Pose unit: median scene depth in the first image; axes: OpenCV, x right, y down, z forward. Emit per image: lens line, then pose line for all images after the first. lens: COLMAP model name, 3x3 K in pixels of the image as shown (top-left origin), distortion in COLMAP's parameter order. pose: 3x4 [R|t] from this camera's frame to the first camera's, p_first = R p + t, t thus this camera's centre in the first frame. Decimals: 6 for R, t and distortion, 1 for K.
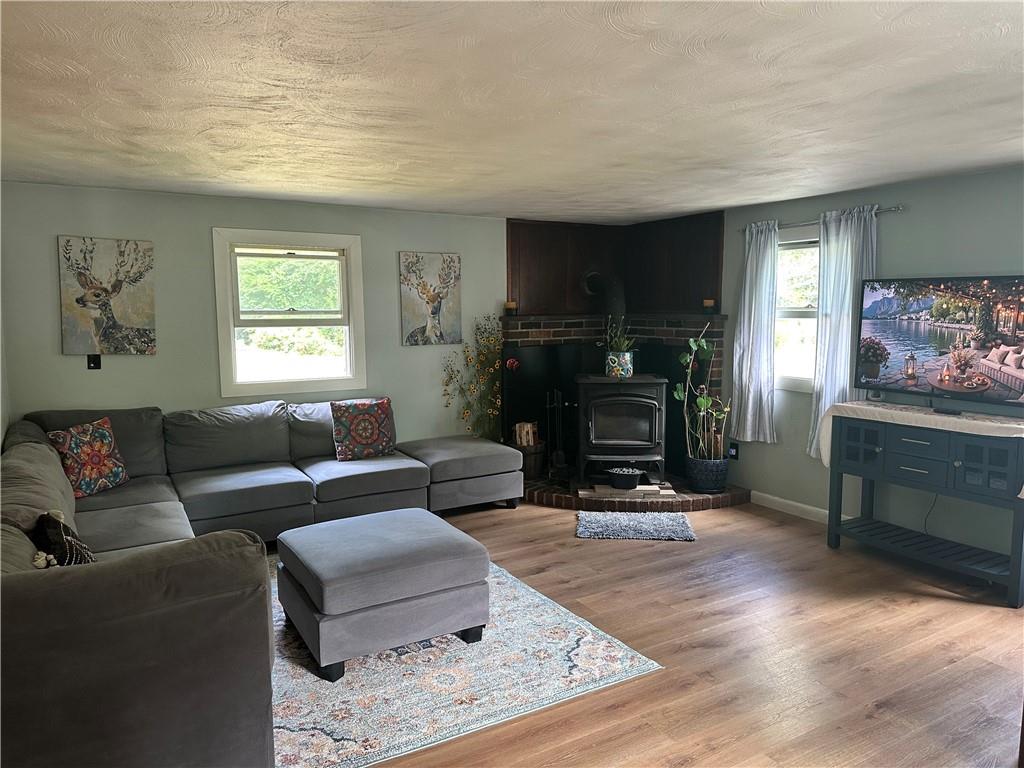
lens RADIAL K [[717.4, 0, 510.4], [0, 717.4, 386.6], [0, 0, 1]] dist [0.119756, -0.154468]
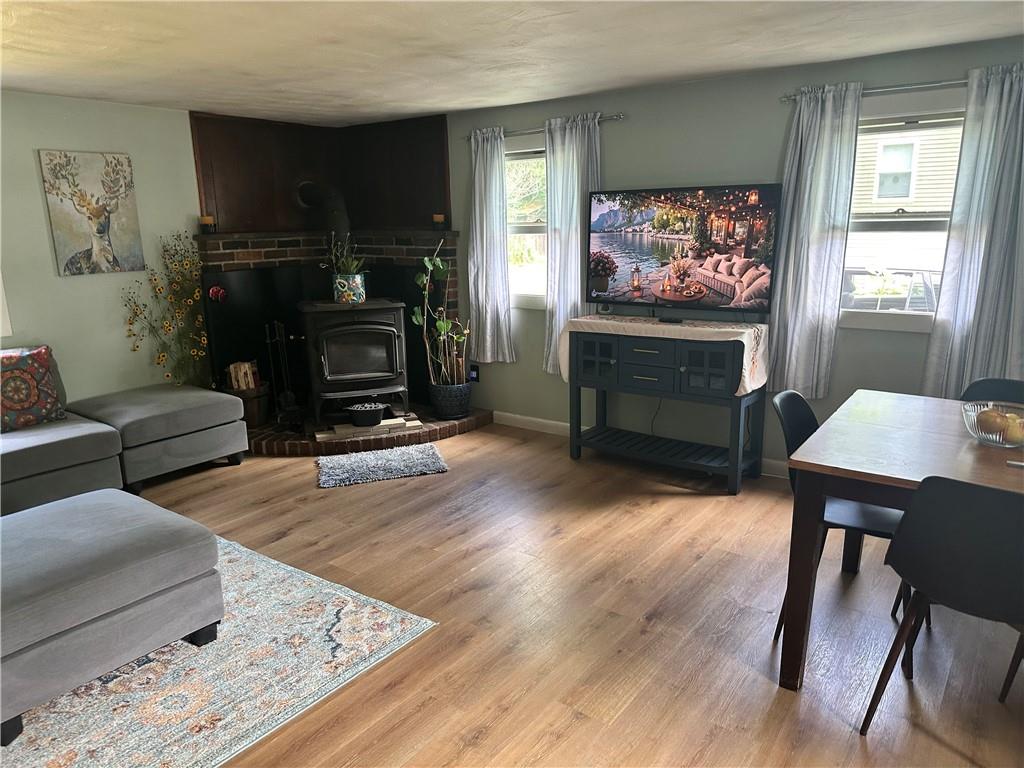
lens RADIAL K [[717.4, 0, 510.4], [0, 717.4, 386.6], [0, 0, 1]] dist [0.119756, -0.154468]
pose [[0.924012, -0.098224, 0.369531, -0.008008], [0.057436, 0.991132, 0.119829, -0.007392], [-0.378024, -0.089499, 0.921459, 0.105842]]
